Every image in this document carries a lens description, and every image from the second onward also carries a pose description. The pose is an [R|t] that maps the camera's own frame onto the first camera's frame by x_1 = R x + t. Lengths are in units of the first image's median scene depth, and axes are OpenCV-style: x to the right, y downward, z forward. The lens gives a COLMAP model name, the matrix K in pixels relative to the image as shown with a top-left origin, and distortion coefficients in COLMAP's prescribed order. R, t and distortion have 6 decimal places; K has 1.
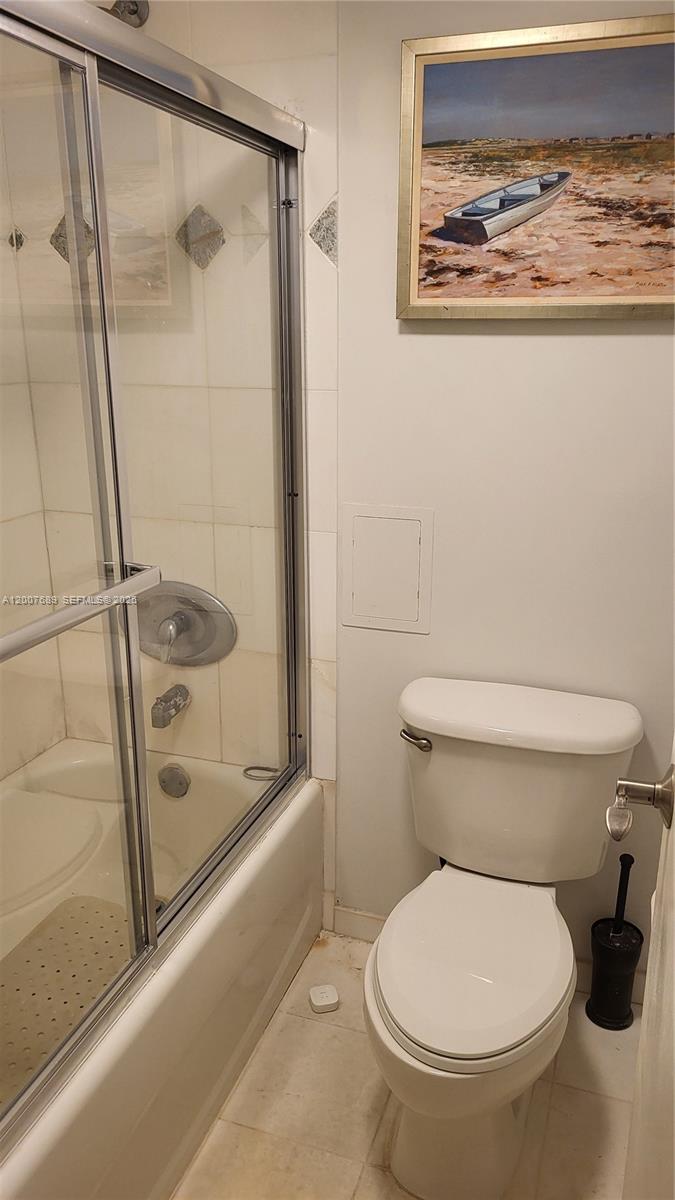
lens RADIAL K [[923.9, 0, 346.3], [0, 923.9, 617.6], [0, 0, 1]] dist [0.044860, -0.004251]
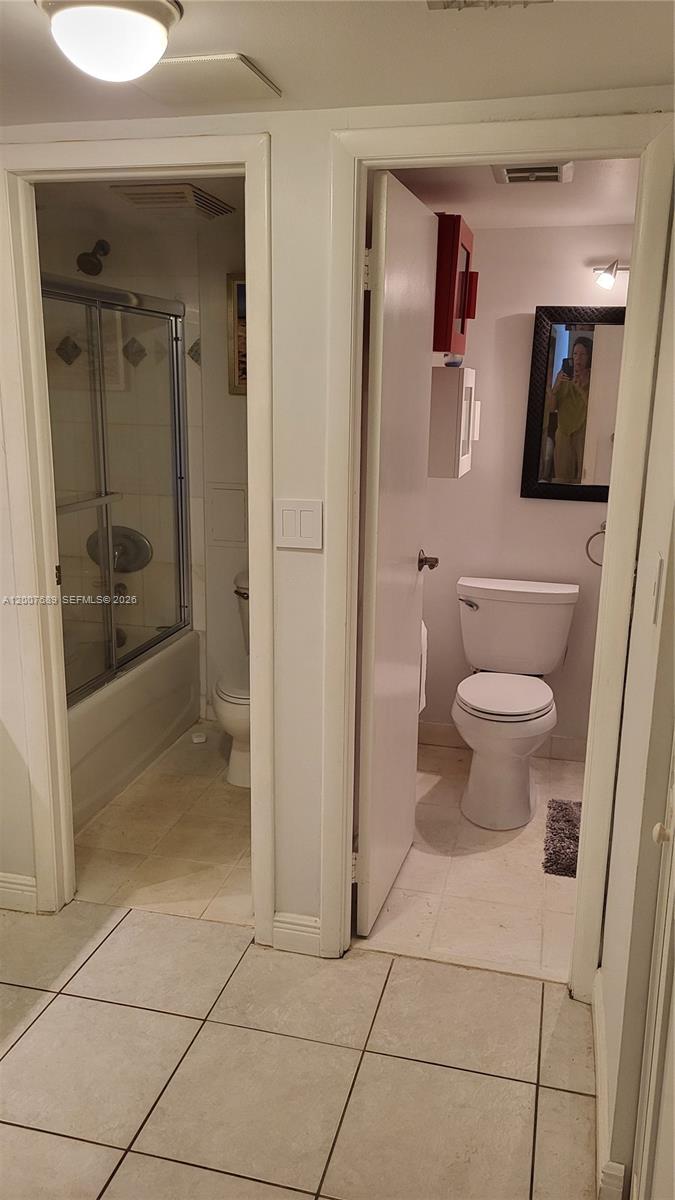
lens RADIAL K [[923.9, 0, 346.3], [0, 923.9, 617.6], [0, 0, 1]] dist [0.044860, -0.004251]
pose [[0.996021, -0.006972, 0.088847, 0.131232], [0.012393, 0.998084, -0.060615, 0.324811], [-0.088254, 0.061474, 0.994199, -1.112403]]
